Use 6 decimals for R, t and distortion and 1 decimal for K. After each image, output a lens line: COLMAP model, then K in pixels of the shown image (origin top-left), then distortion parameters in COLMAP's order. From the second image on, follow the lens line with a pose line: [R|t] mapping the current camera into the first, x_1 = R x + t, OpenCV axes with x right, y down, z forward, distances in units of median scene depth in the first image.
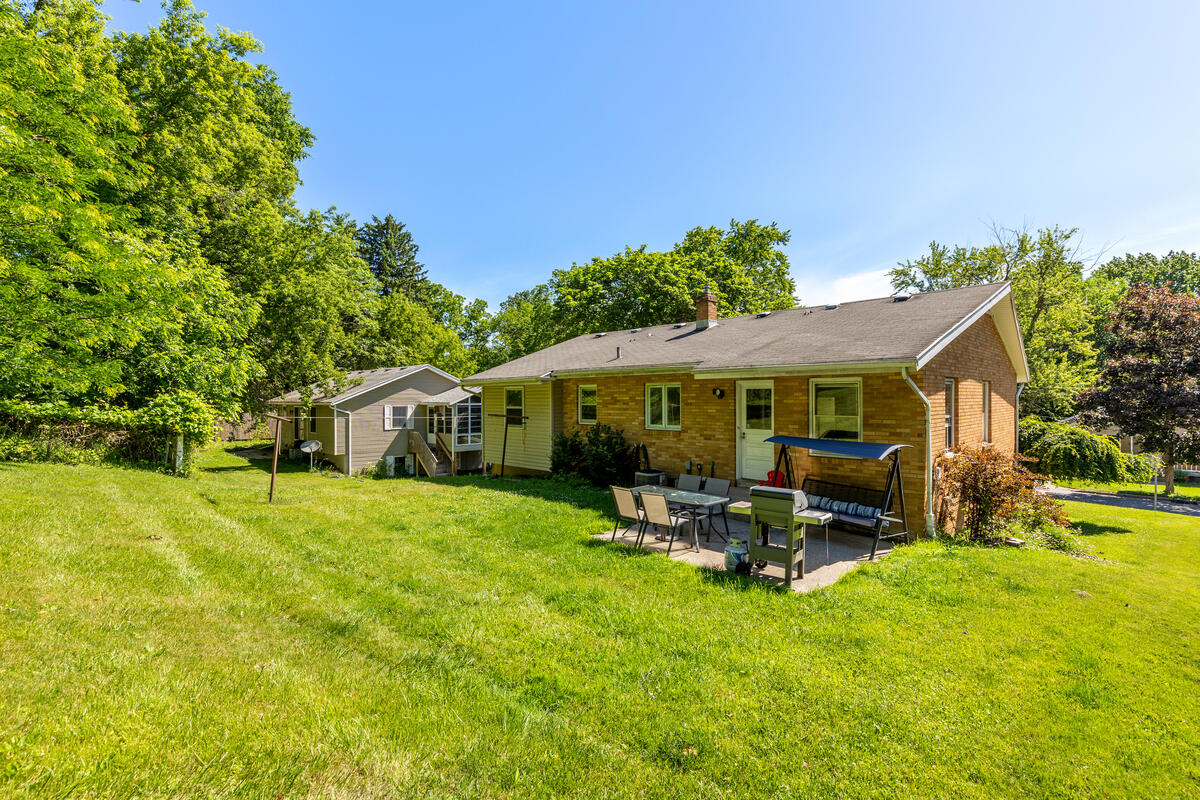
lens RADIAL K [[519.3, 0, 600.0], [0, 519.3, 400.0], [0, 0, 1]] dist [-0.002197, -0.000186]
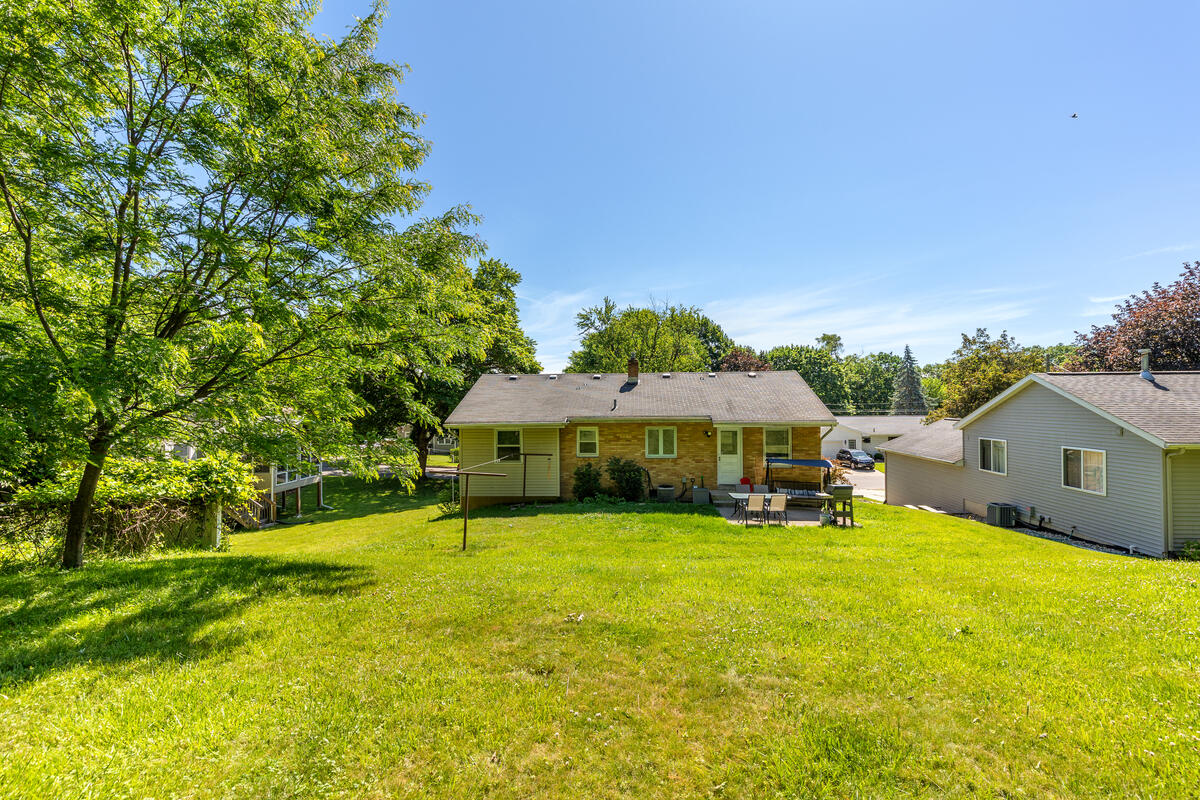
lens RADIAL K [[519.3, 0, 600.0], [0, 519.3, 400.0], [0, 0, 1]] dist [-0.002197, -0.000186]
pose [[0.751693, 0.000168, 0.659513, -0.978424], [0.008461, 0.999915, -0.009898, -0.094172], [-0.659459, 0.013021, 0.751628, -0.008401]]
